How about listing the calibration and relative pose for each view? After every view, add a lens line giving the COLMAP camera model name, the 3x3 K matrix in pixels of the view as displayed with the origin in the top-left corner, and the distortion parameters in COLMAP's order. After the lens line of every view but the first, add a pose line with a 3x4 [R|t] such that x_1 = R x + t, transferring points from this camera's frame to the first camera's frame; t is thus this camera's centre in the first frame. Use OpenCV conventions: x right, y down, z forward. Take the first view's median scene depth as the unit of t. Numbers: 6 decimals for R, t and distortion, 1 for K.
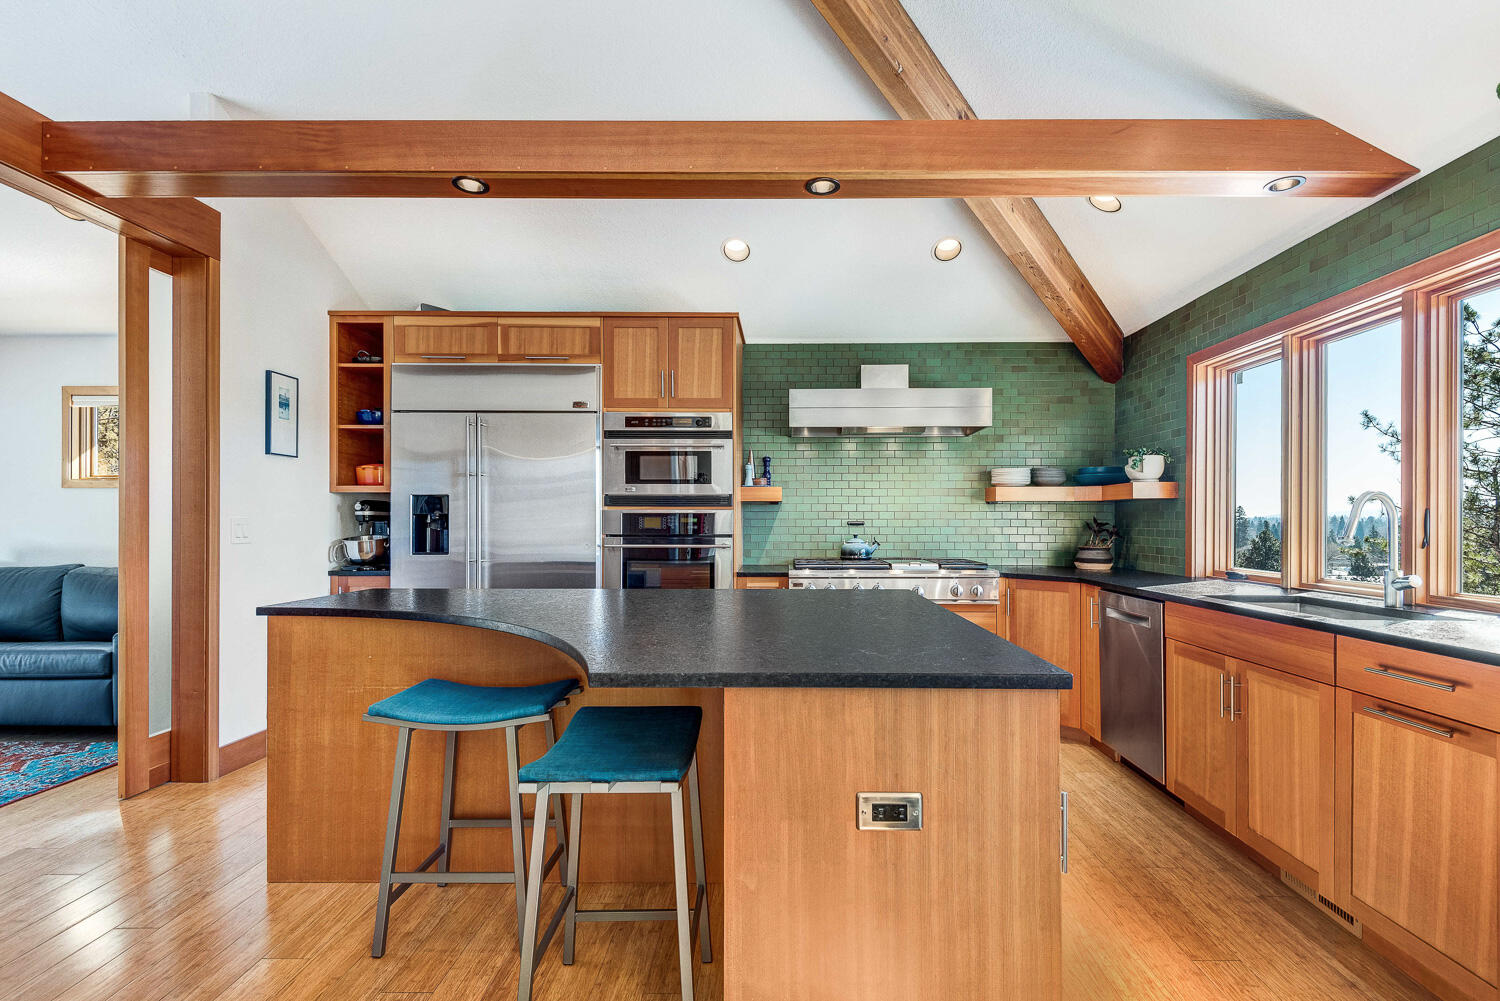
lens RADIAL K [[696.1, 0, 766.7], [0, 696.1, 524.7], [0, 0, 1]] dist [0.008188, -0.004426]
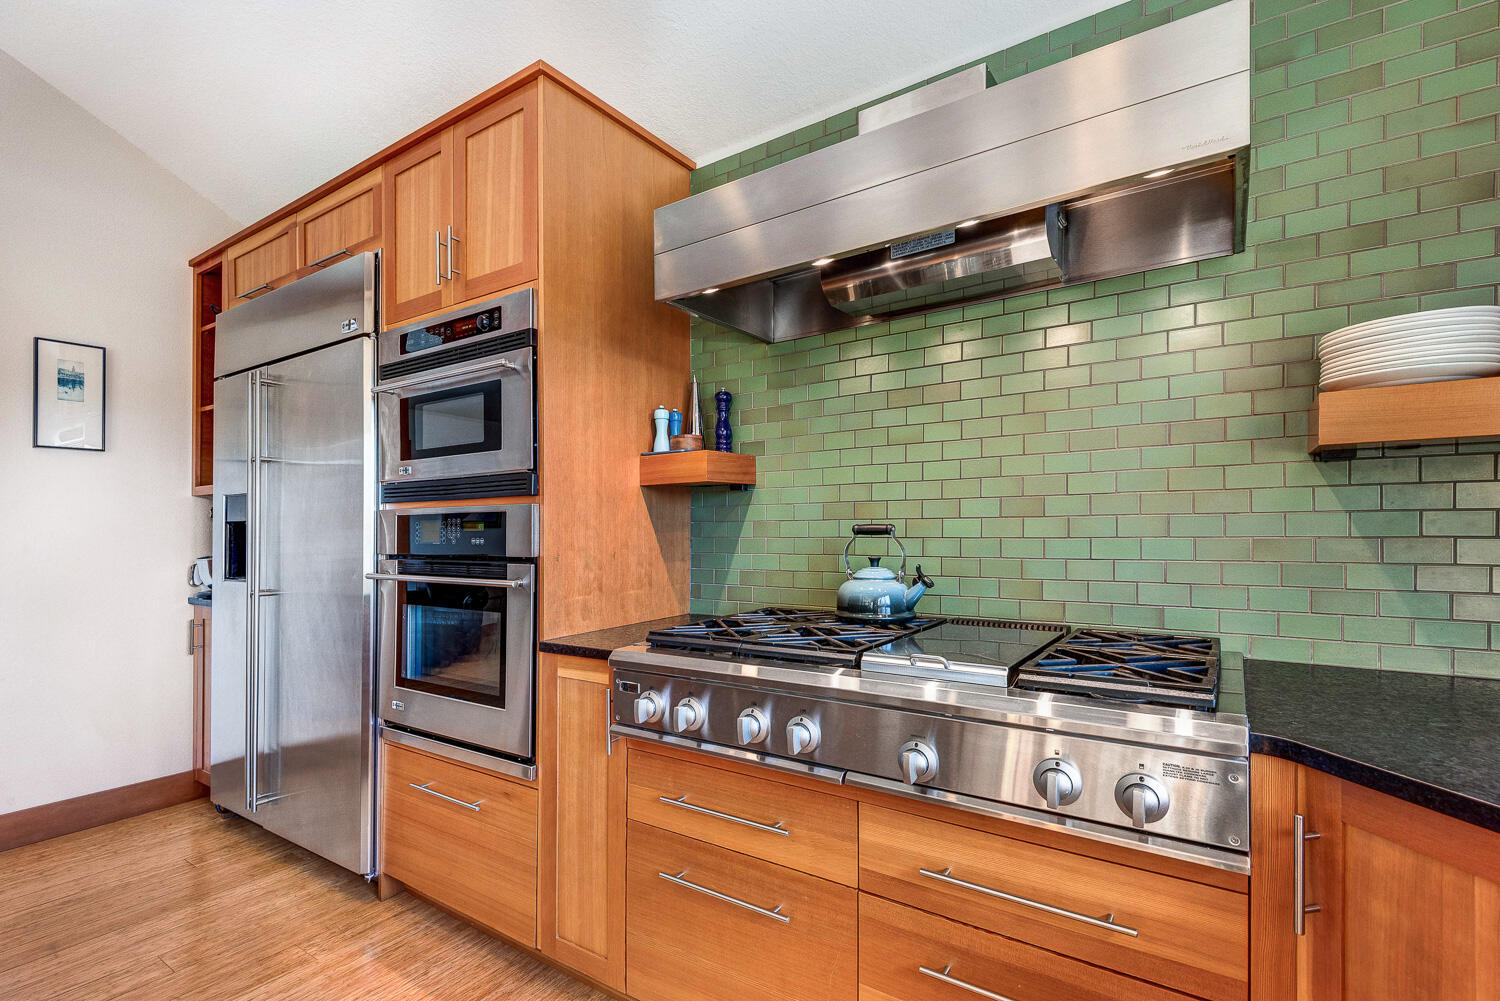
lens RADIAL K [[696.1, 0, 750.7], [0, 696.1, 526.2], [0, 0, 1]] dist [0.008188, -0.004426]
pose [[0.836947, -0.011108, -0.547172, 0.314013], [0.009687, 0.999938, -0.005482, -0.002583], [0.547199, -0.000712, 0.837002, 0.693524]]
